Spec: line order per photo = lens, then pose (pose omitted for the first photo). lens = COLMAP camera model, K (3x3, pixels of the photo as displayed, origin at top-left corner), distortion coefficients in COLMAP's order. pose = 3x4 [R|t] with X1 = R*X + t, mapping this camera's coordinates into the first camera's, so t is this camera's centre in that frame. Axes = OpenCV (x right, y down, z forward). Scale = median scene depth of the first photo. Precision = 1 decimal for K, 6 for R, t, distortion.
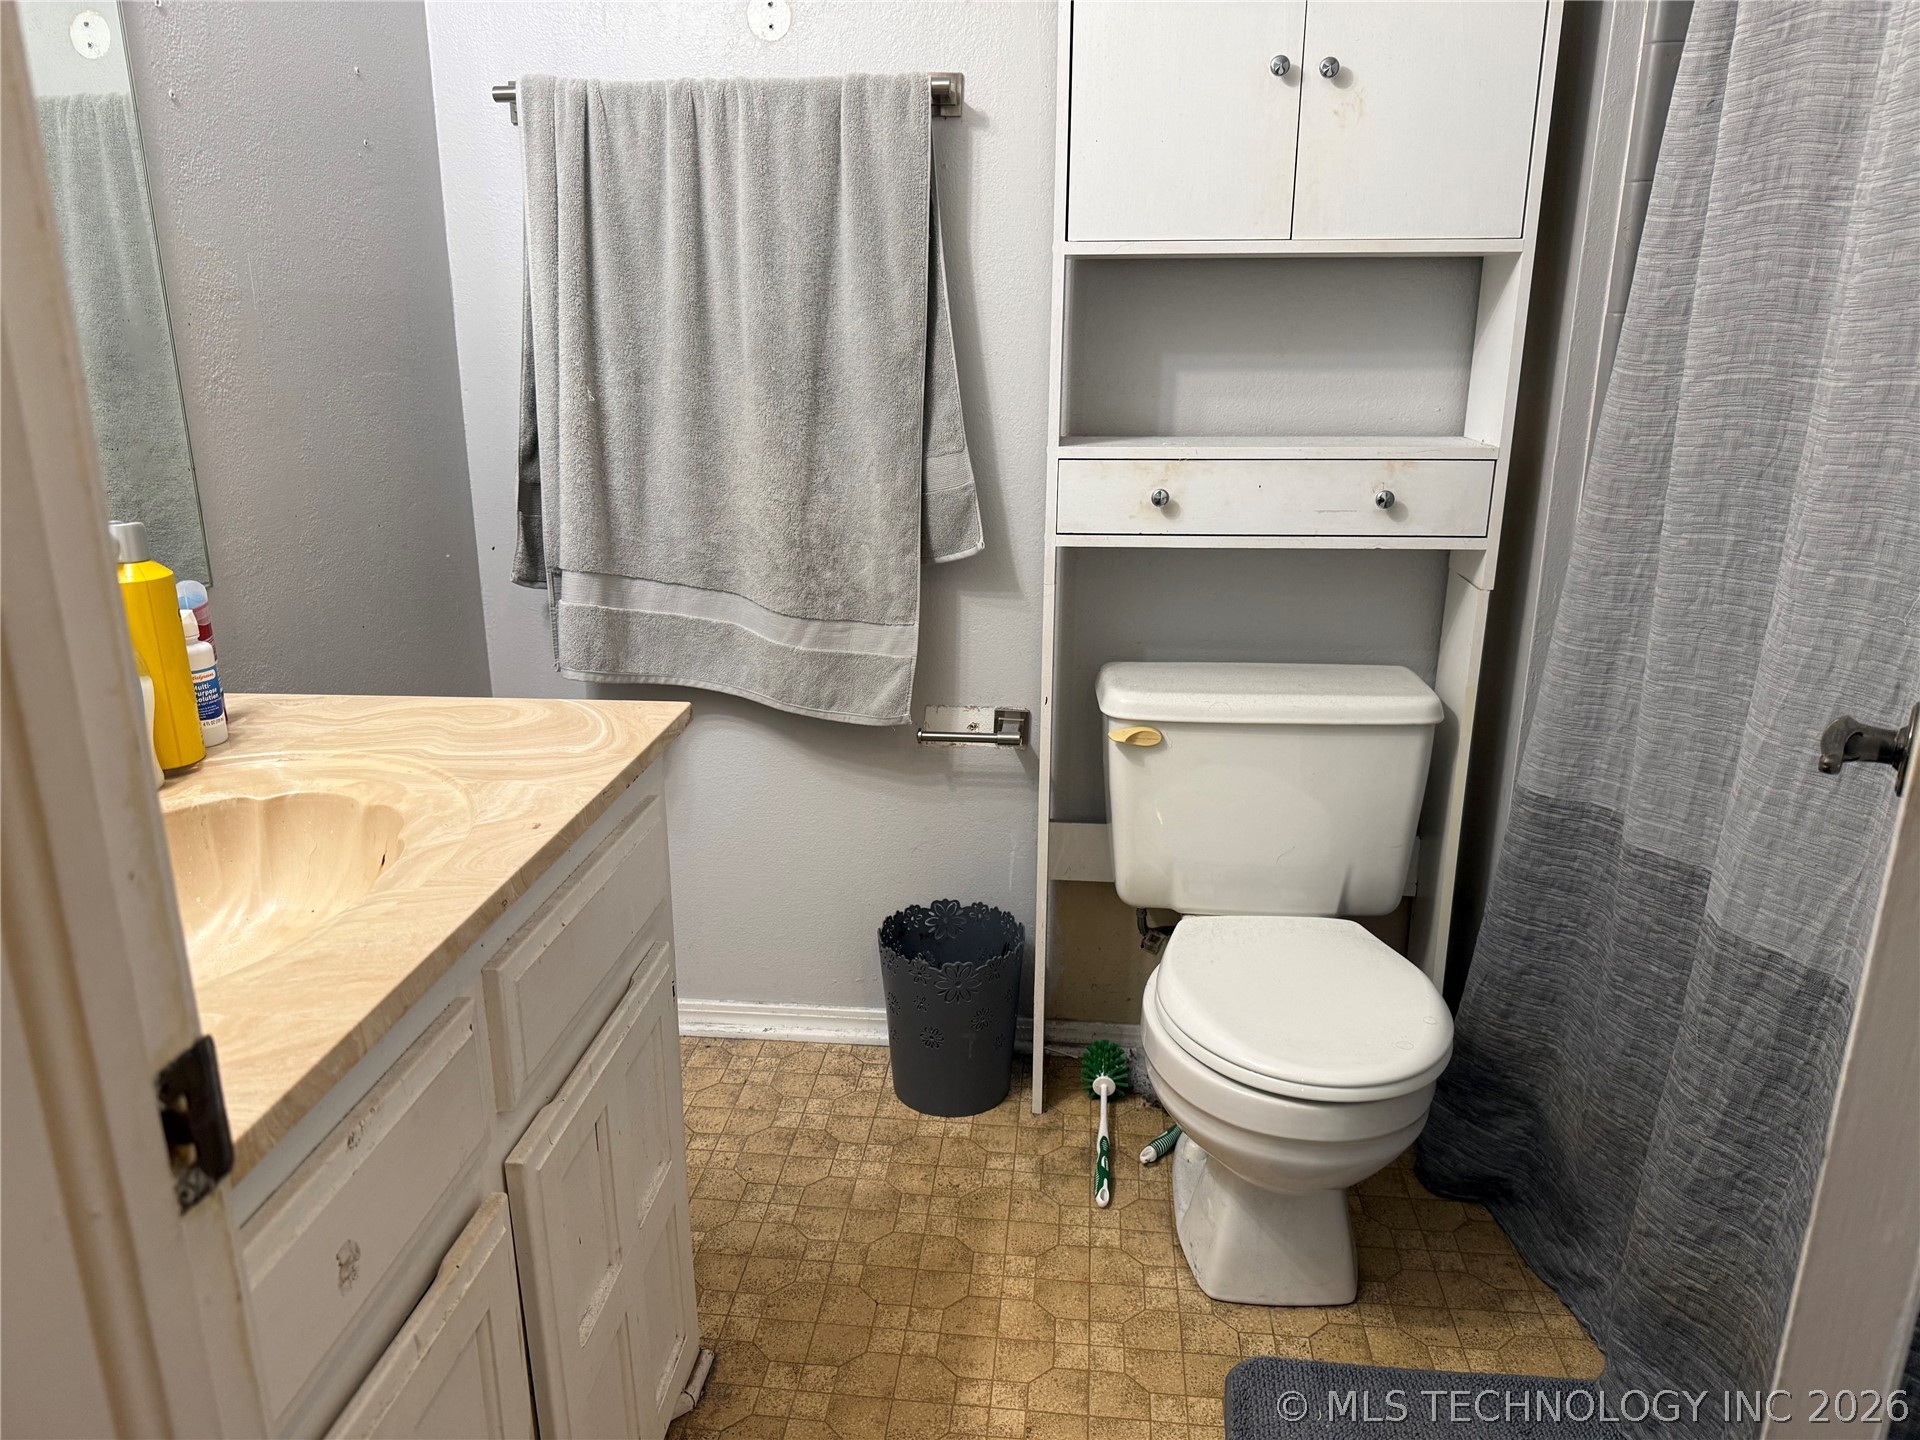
lens RADIAL K [[1349.8, 0, 949.9], [0, 1349.8, 729.3], [0, 0, 1]] dist [0.165796, -0.241403]
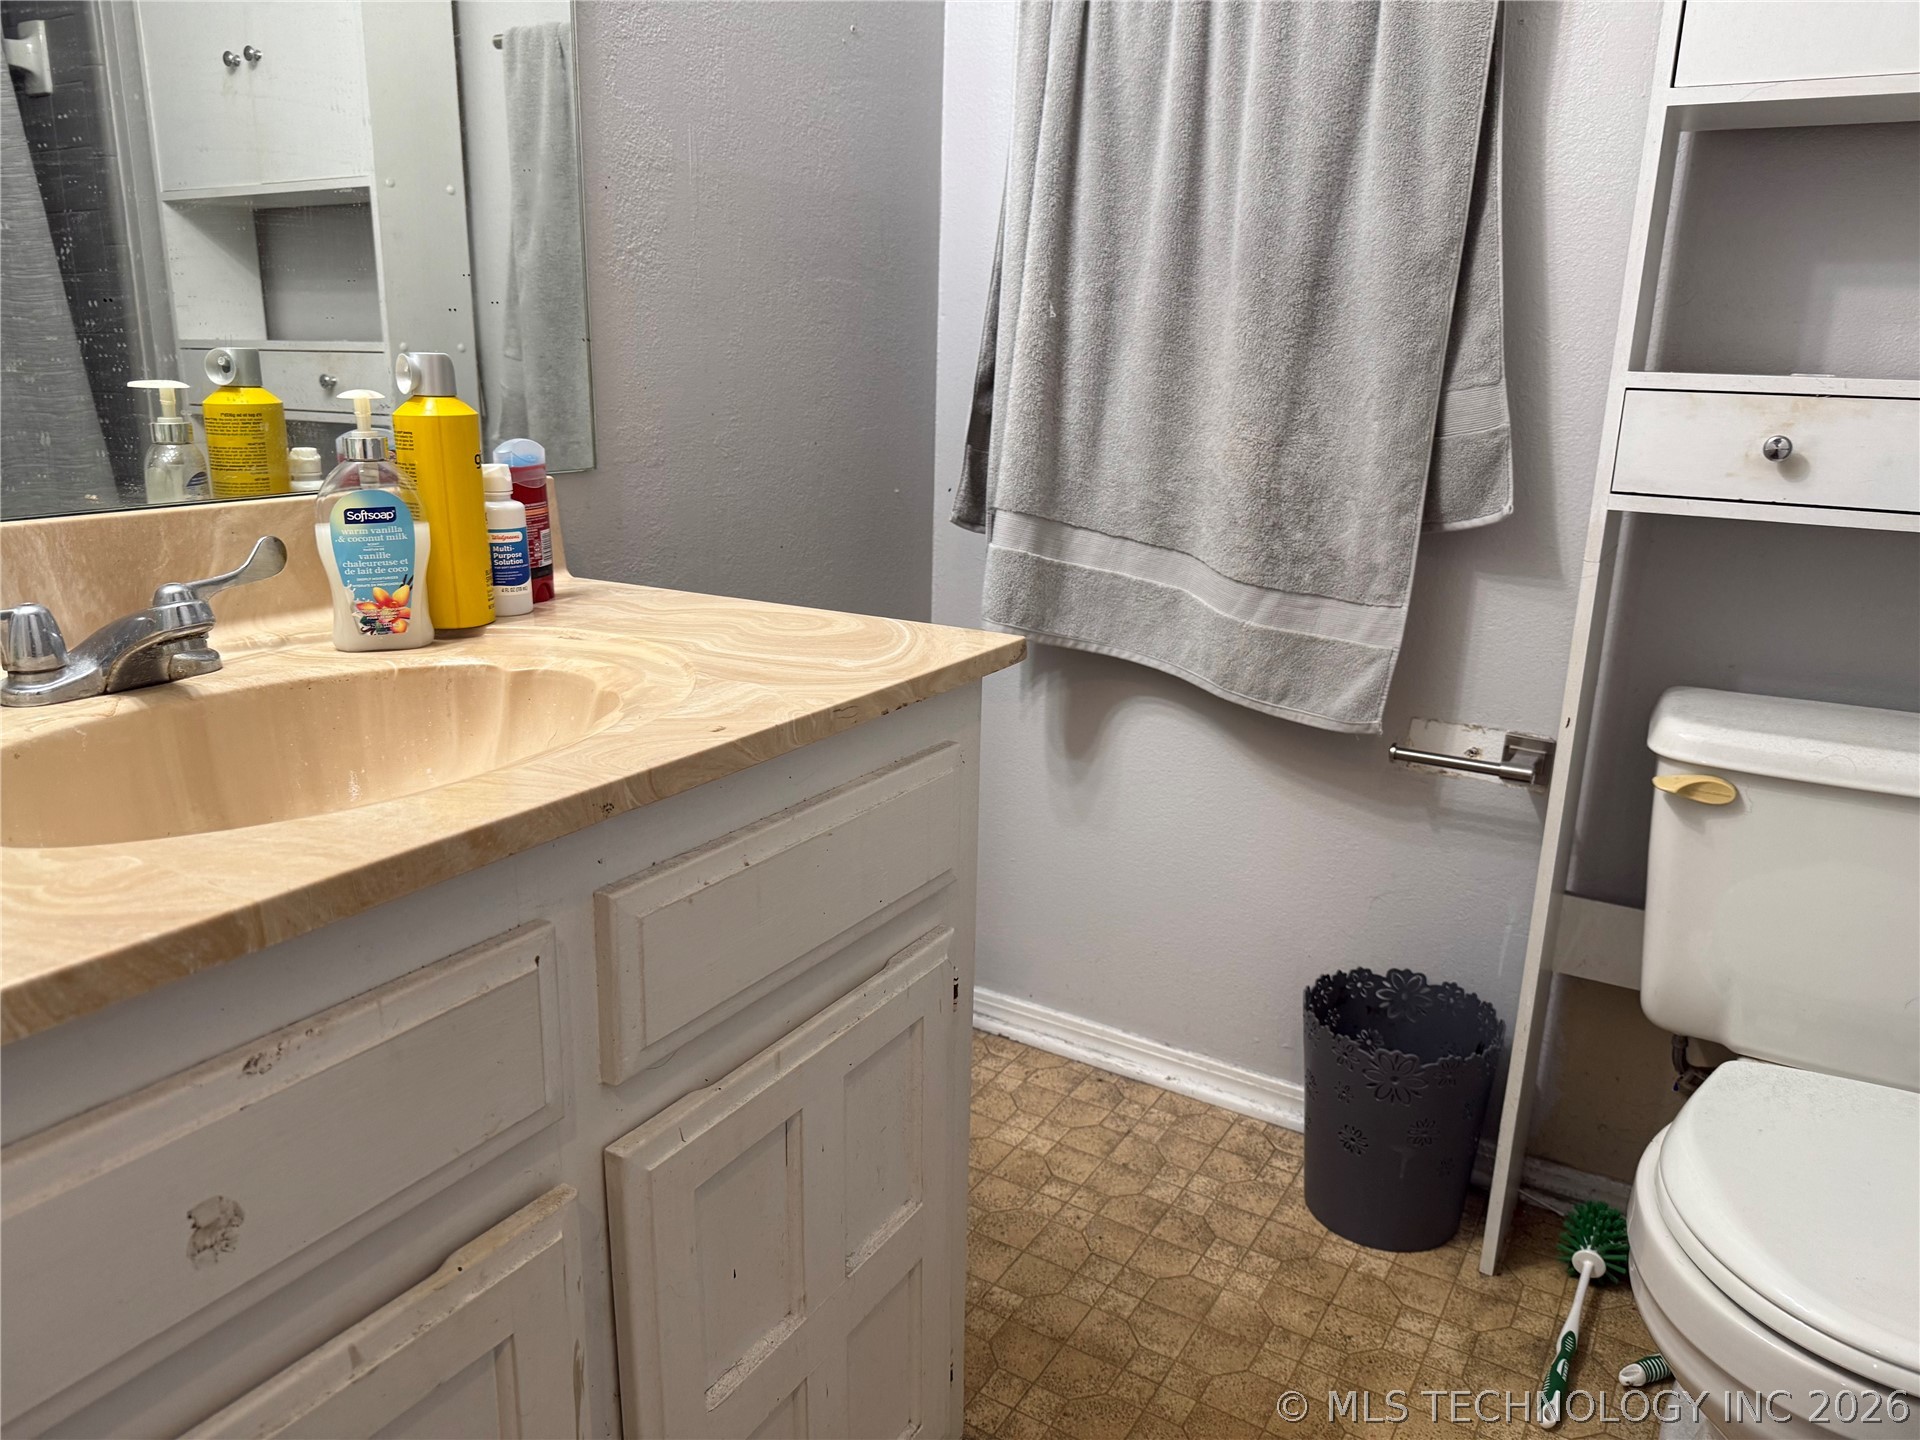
lens RADIAL K [[1379.8, 0, 954.8], [0, 1379.8, 722.8], [0, 0, 1]] dist [0.104060, -0.177081]
pose [[0.908873, 0.131813, -0.395695, 0.066464], [-0.143138, 0.989702, 0.000913, 0.024455], [0.391741, 0.055809, 0.918382, 0.173116]]
